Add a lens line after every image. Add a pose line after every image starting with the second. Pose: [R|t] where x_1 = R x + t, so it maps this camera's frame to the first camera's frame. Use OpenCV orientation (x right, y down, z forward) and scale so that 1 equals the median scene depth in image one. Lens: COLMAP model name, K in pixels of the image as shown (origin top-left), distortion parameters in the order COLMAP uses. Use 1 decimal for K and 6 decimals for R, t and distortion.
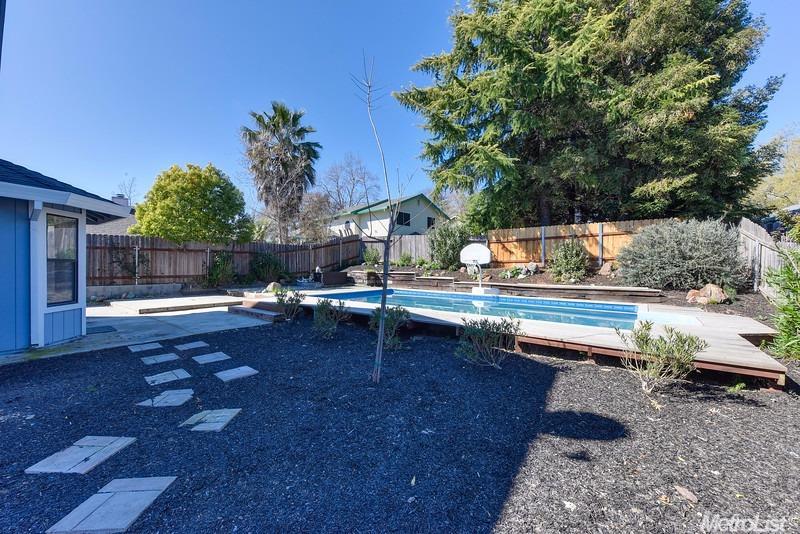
lens RADIAL K [[312.4, 0, 401.0], [0, 312.4, 268.7], [0, 0, 1]] dist [0.002969, -0.000422]
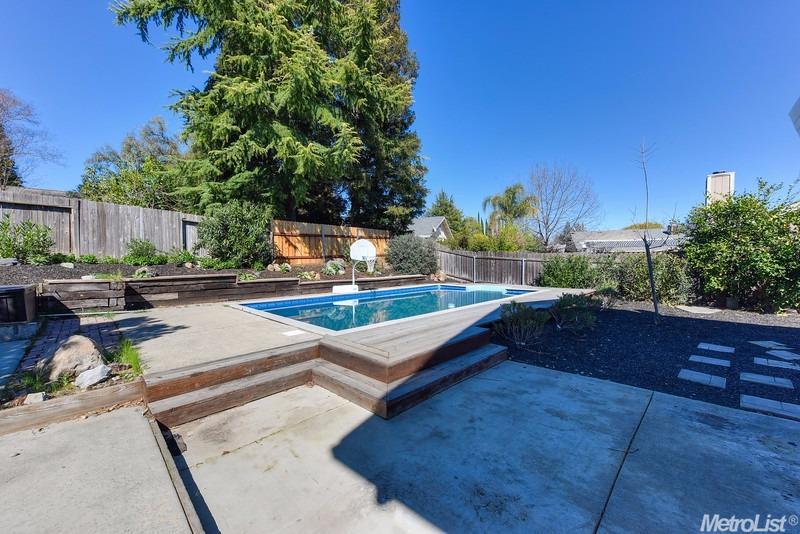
lens RADIAL K [[312.4, 0, 401.0], [0, 312.4, 268.7], [0, 0, 1]] dist [0.002969, -0.000422]
pose [[0.090854, -0.031105, 0.995378, -0.554609], [0.014313, 0.999450, 0.029926, -0.012981], [-0.995761, 0.011528, 0.091249, 0.626828]]
